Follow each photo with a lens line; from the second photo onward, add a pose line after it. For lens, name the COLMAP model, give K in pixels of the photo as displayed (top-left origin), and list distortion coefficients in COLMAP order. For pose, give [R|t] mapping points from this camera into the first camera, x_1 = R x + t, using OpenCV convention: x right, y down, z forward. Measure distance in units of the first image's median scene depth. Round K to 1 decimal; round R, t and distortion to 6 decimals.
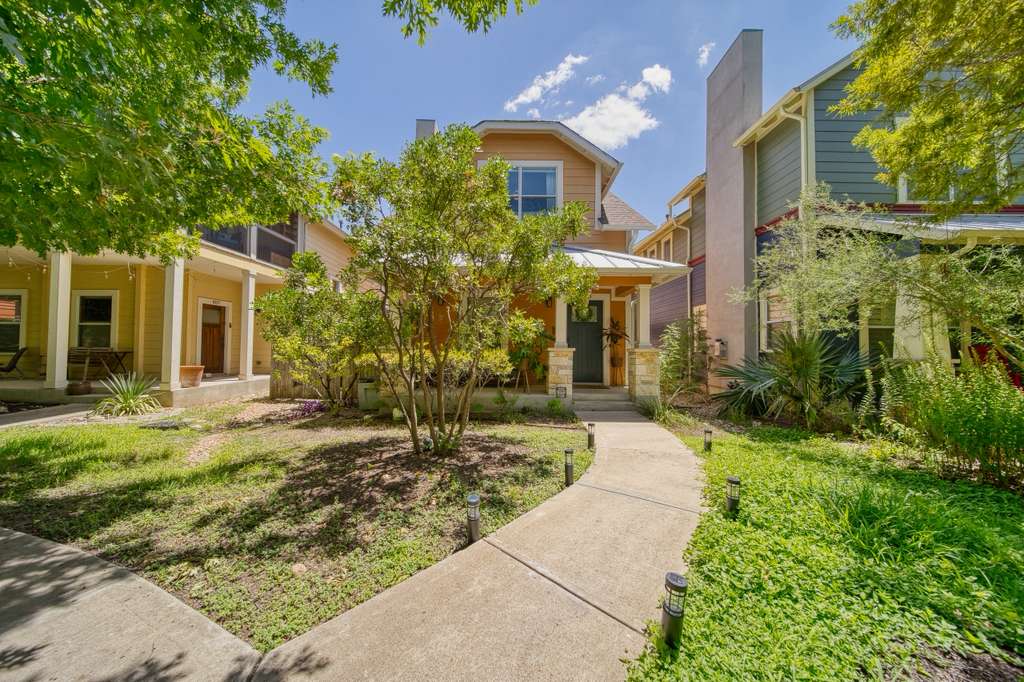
lens RADIAL K [[353.4, 0, 510.3], [0, 353.4, 340.8], [0, 0, 1]] dist [-0.001255, -0.000149]
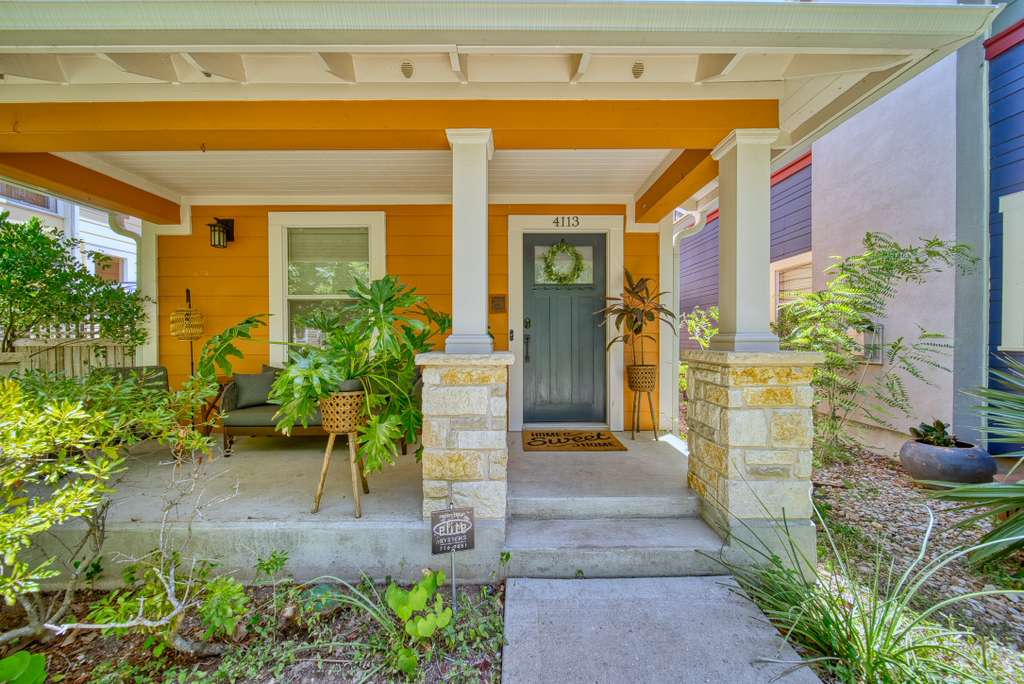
lens RADIAL K [[353.4, 0, 510.3], [0, 353.4, 341.8], [0, 0, 1]] dist [-0.001255, -0.000149]
pose [[0.999878, -0.015173, 0.003750, 0.150525], [0.015013, 0.999101, 0.039642, -0.000402], [-0.004349, -0.039581, 0.999207, 0.600418]]
